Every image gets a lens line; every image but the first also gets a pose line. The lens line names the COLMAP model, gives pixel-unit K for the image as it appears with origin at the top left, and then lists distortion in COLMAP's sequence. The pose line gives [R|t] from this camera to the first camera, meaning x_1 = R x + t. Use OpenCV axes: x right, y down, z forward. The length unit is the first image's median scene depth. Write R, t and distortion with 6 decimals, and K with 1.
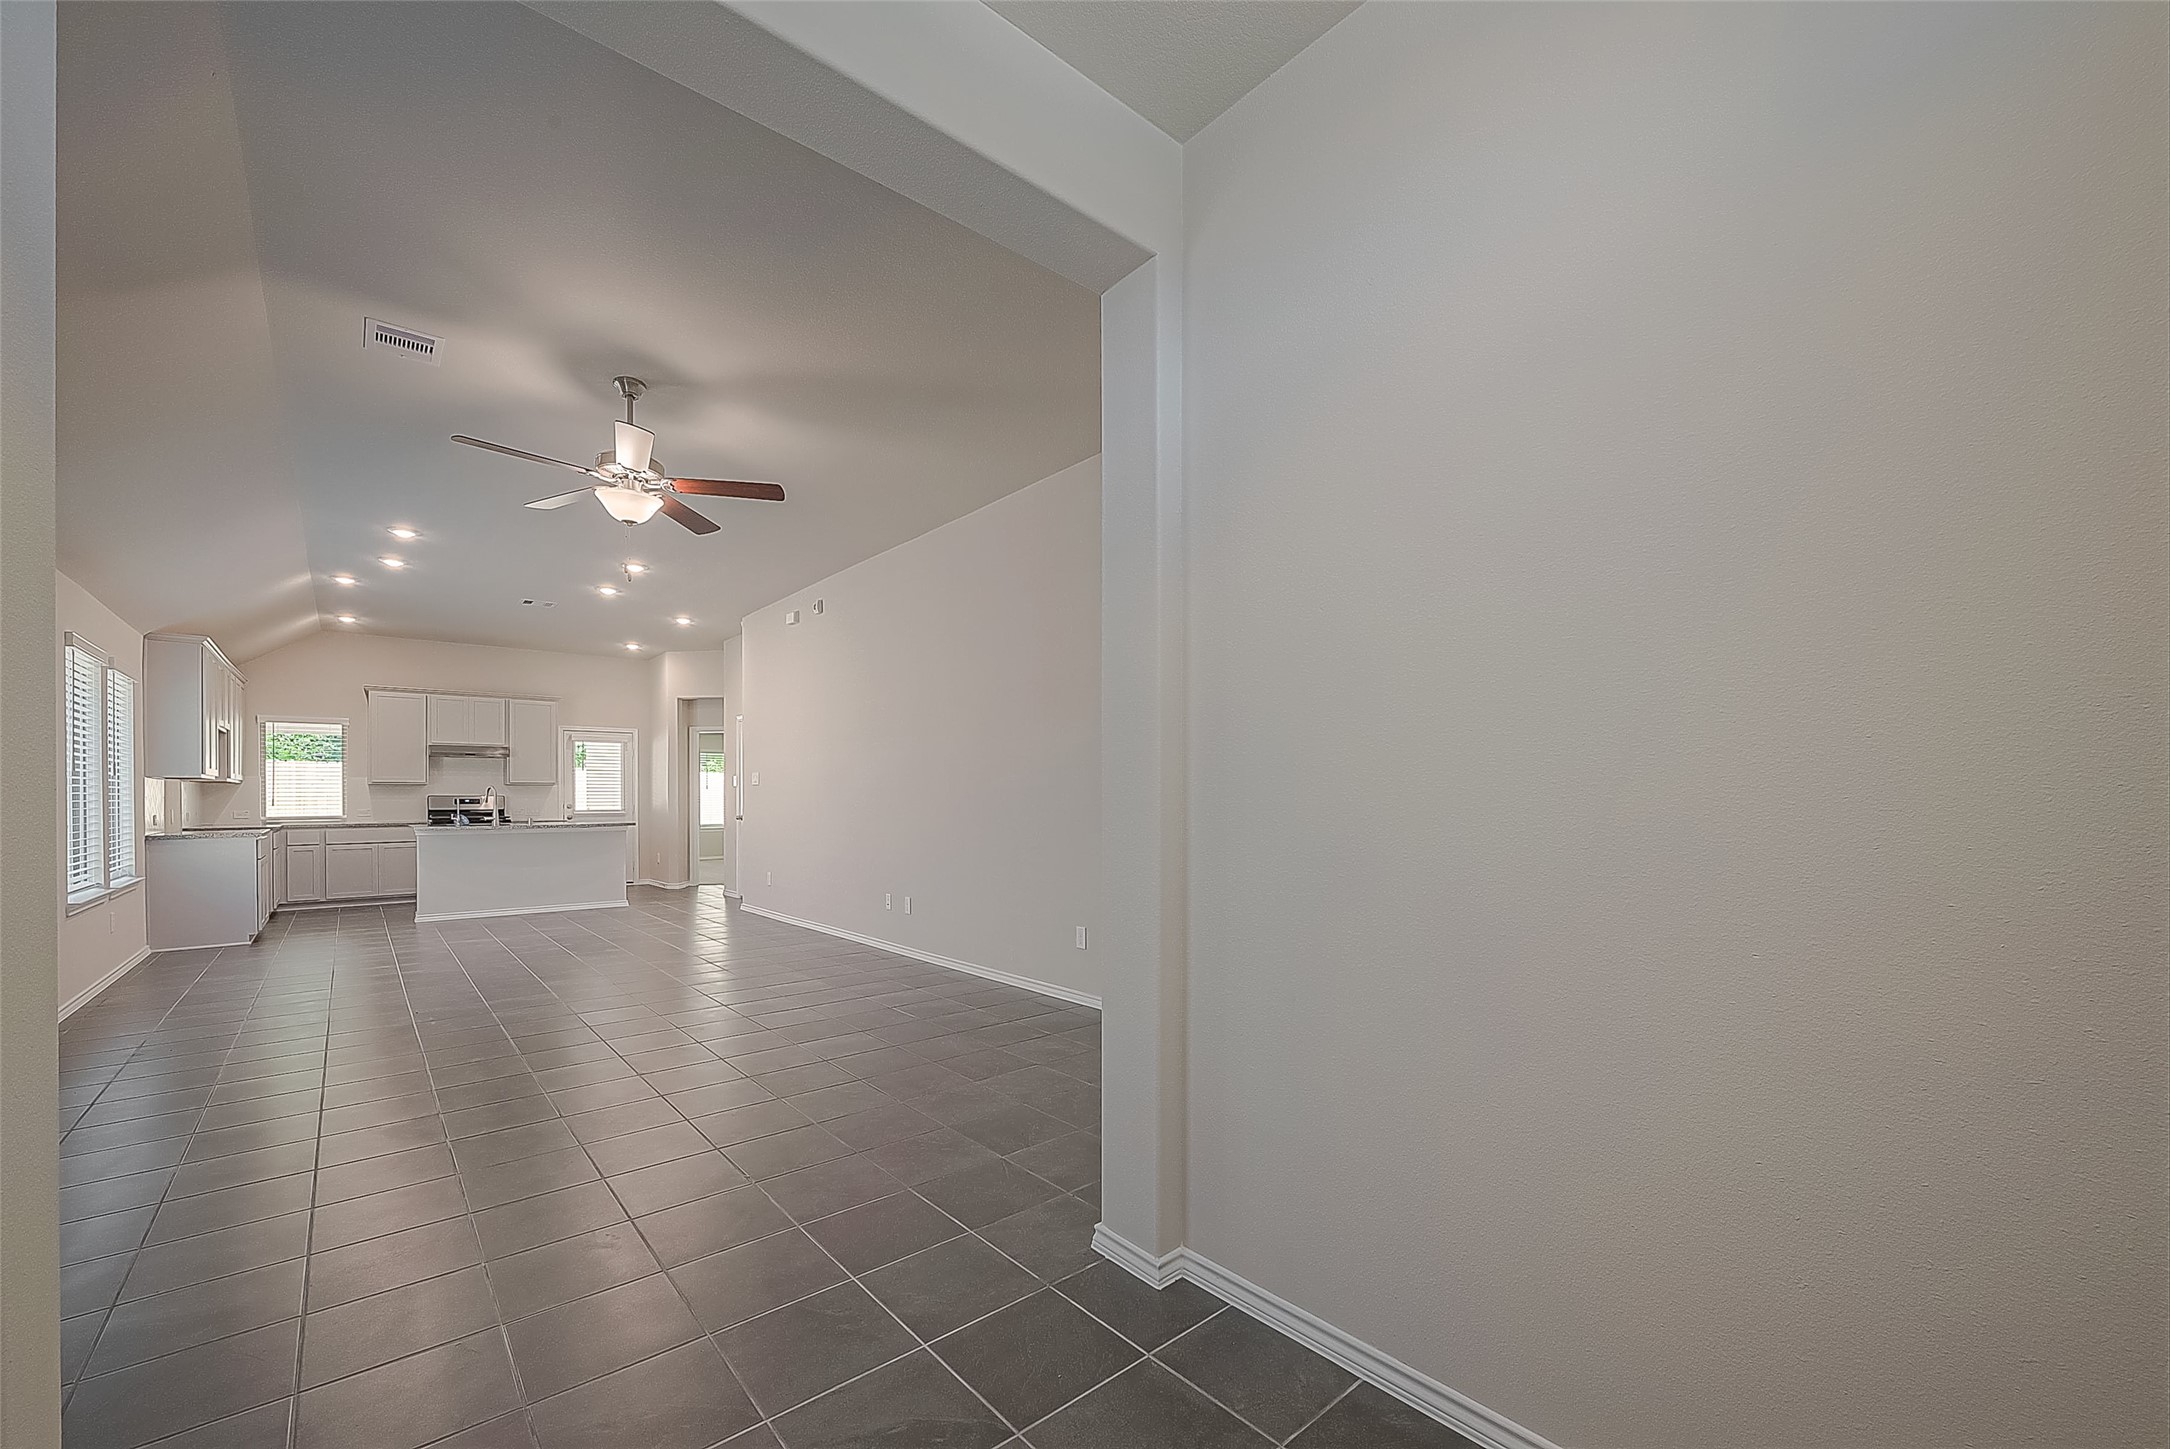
lens RADIAL K [[858.1, 0, 1093.2], [0, 858.1, 804.8], [0, 0, 1]] dist [-0.001074, -0.000156]
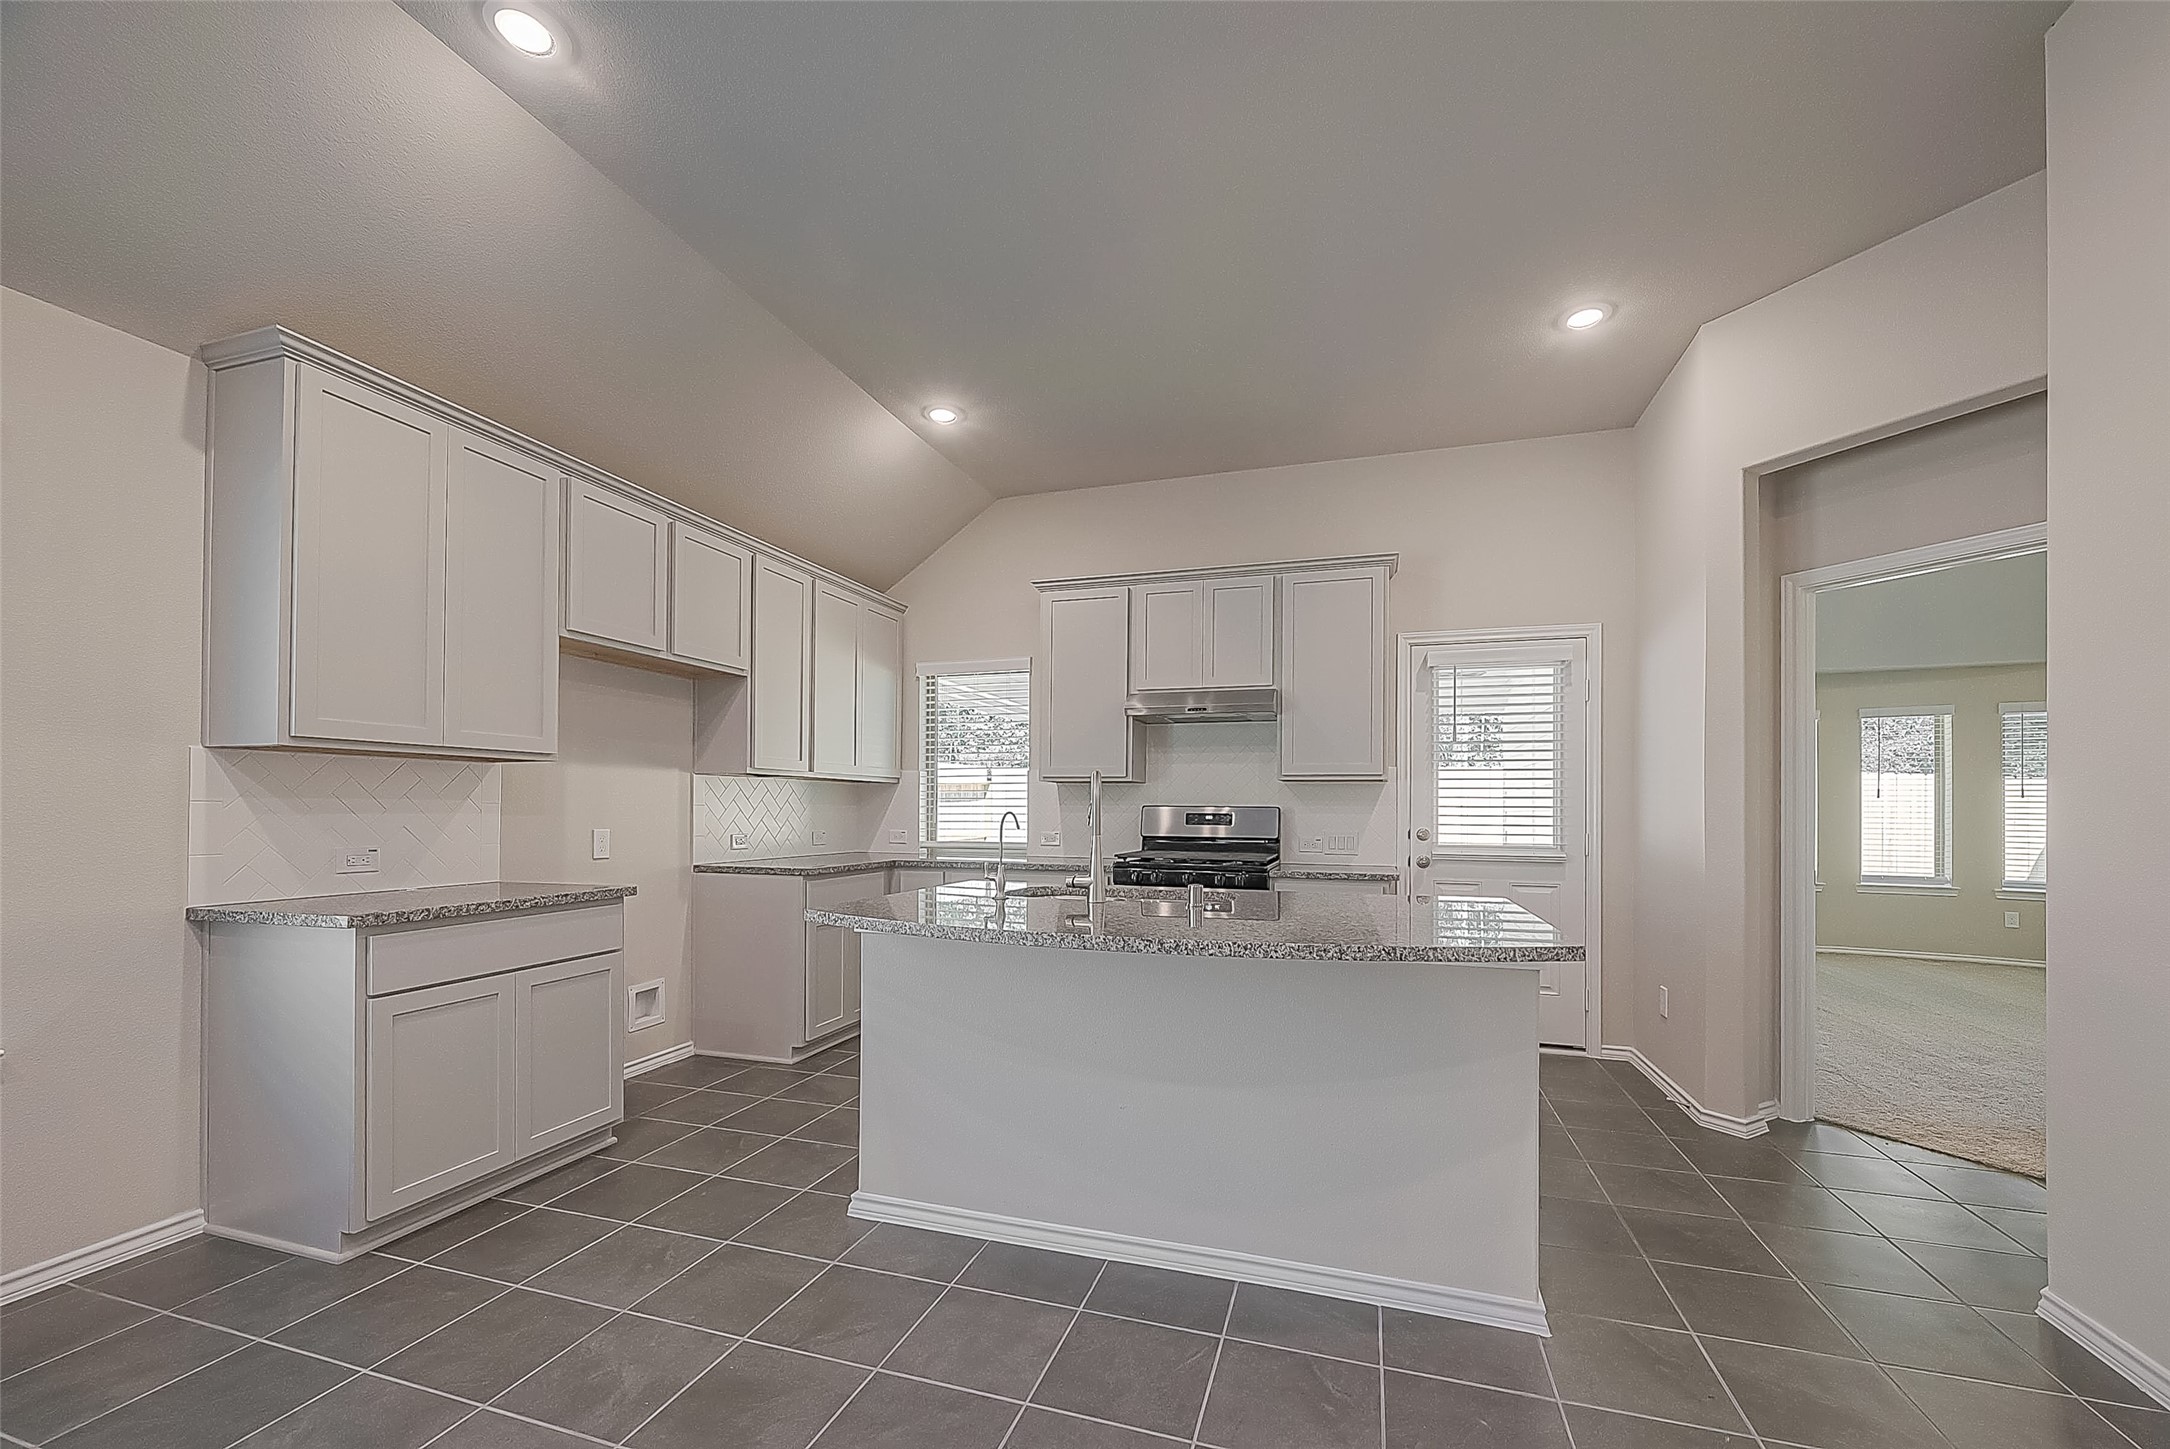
lens RADIAL K [[858.1, 0, 1093.2], [0, 858.1, 804.8], [0, 0, 1]] dist [-0.001074, -0.000156]
pose [[0.520572, -0.001584, -0.853816, -0.408738], [-0.016601, 0.999790, -0.011976, -0.005593], [0.853656, 0.020409, 0.520437, 0.772491]]
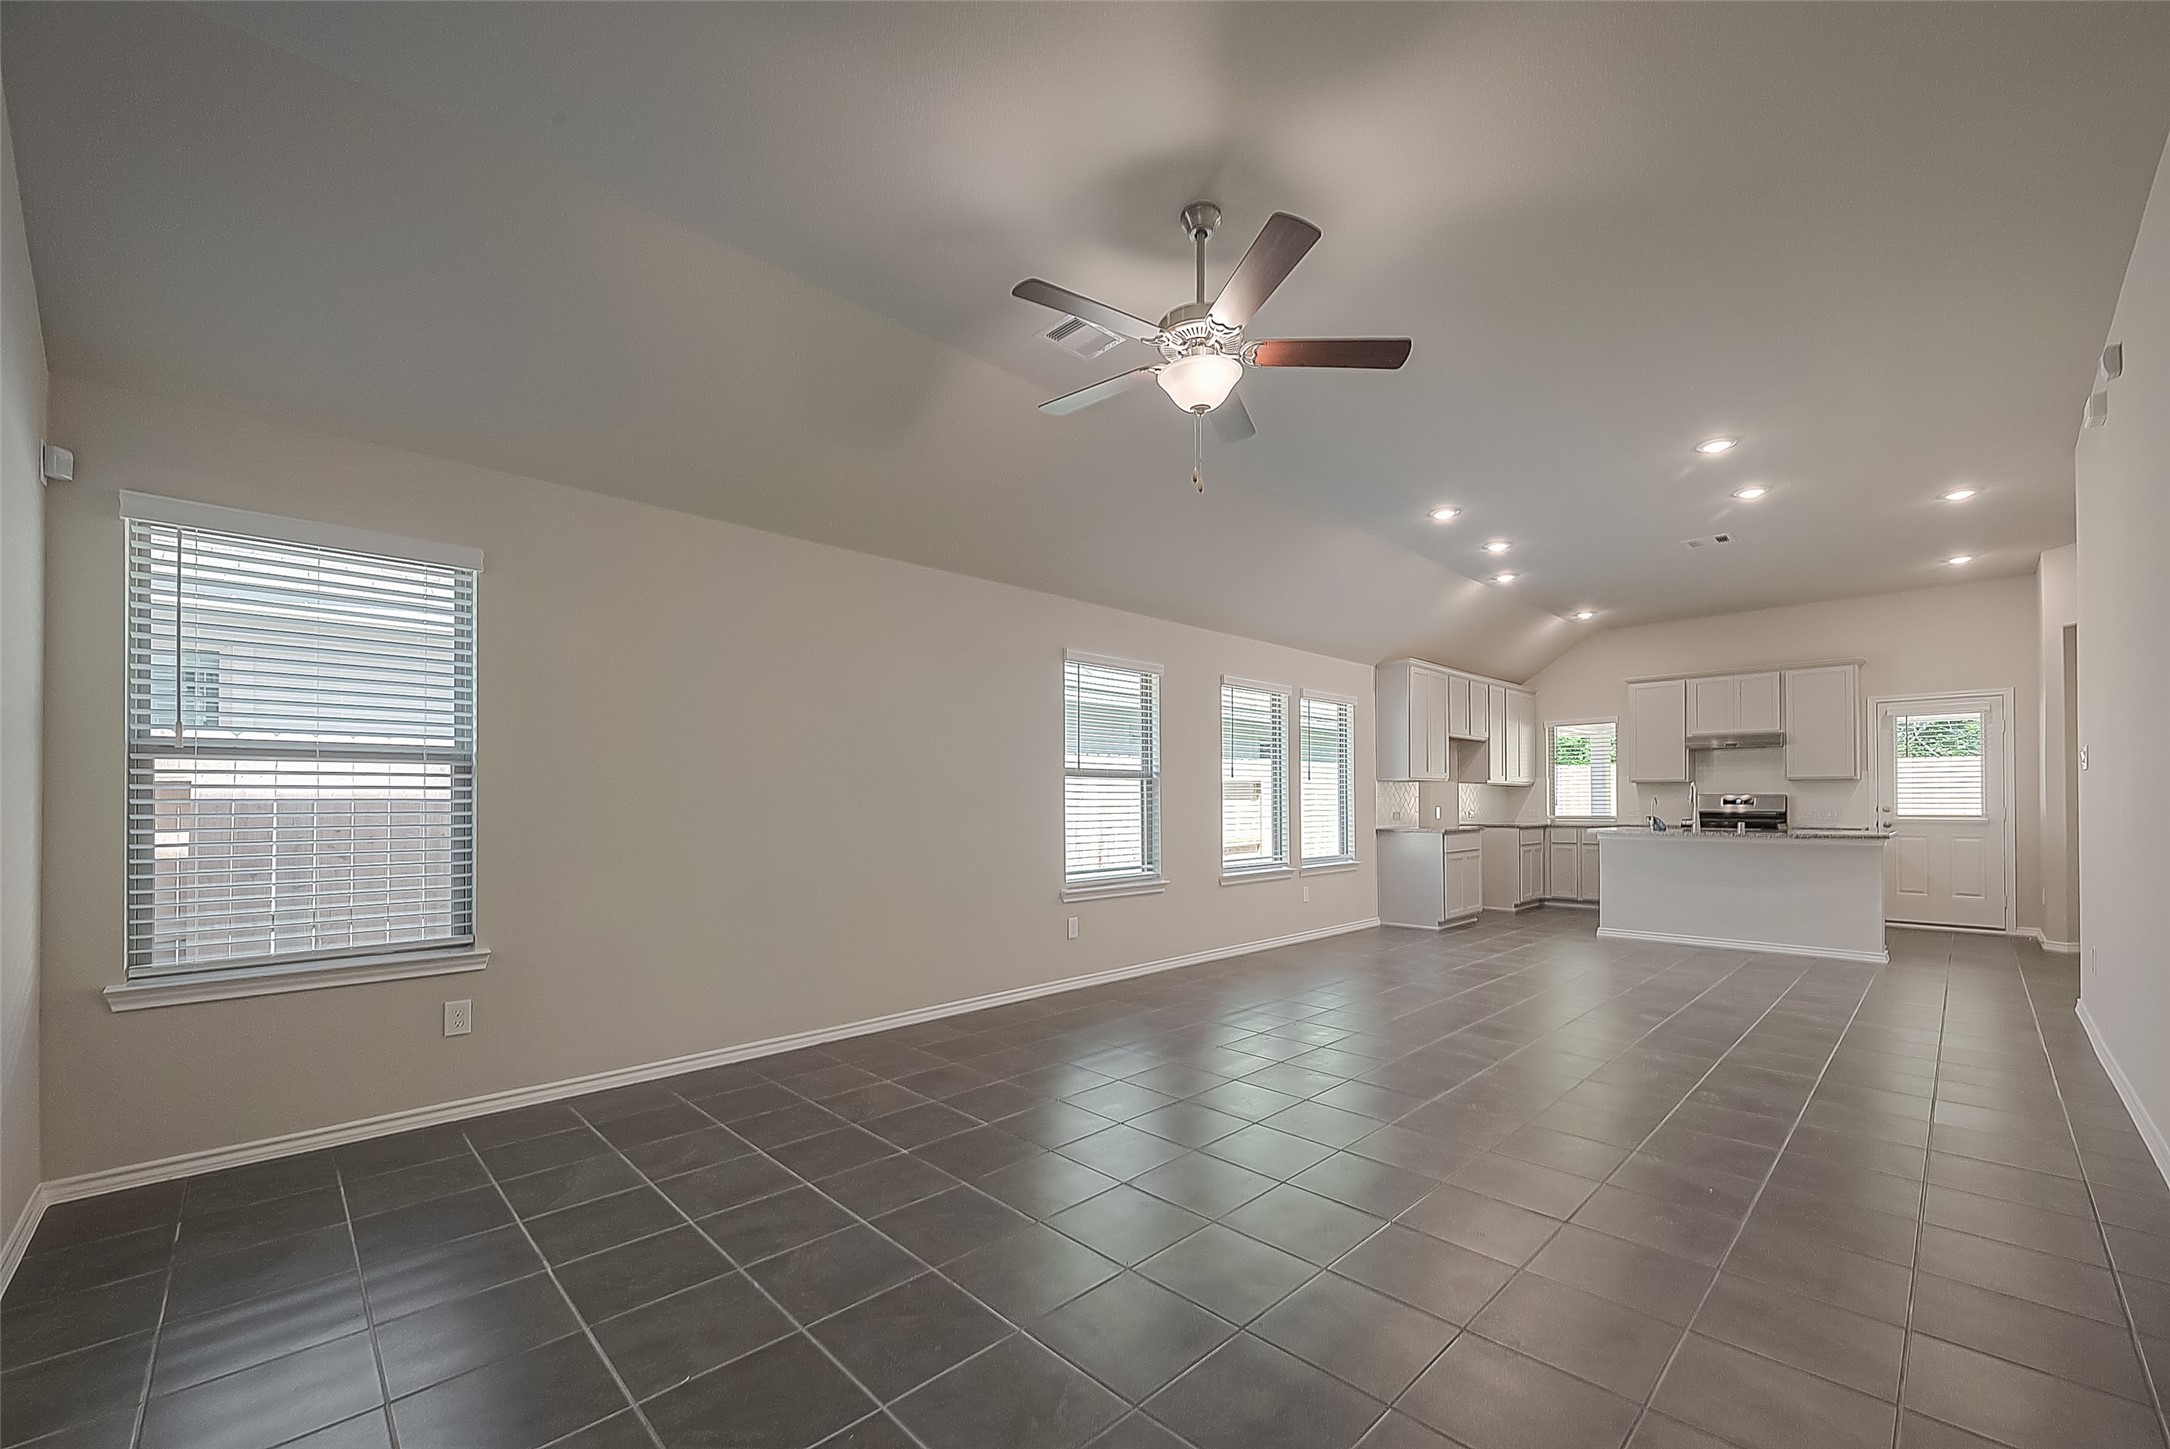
lens RADIAL K [[856.5, 0, 1087.2], [0, 856.5, 797.2], [0, 0, 1]] dist [-0.008340, -0.000018]
pose [[0.047811, -0.004307, -0.998847, 0.071041], [-0.006710, 0.999967, -0.004633, -0.000521], [0.998834, 0.006924, 0.047780, 0.356024]]
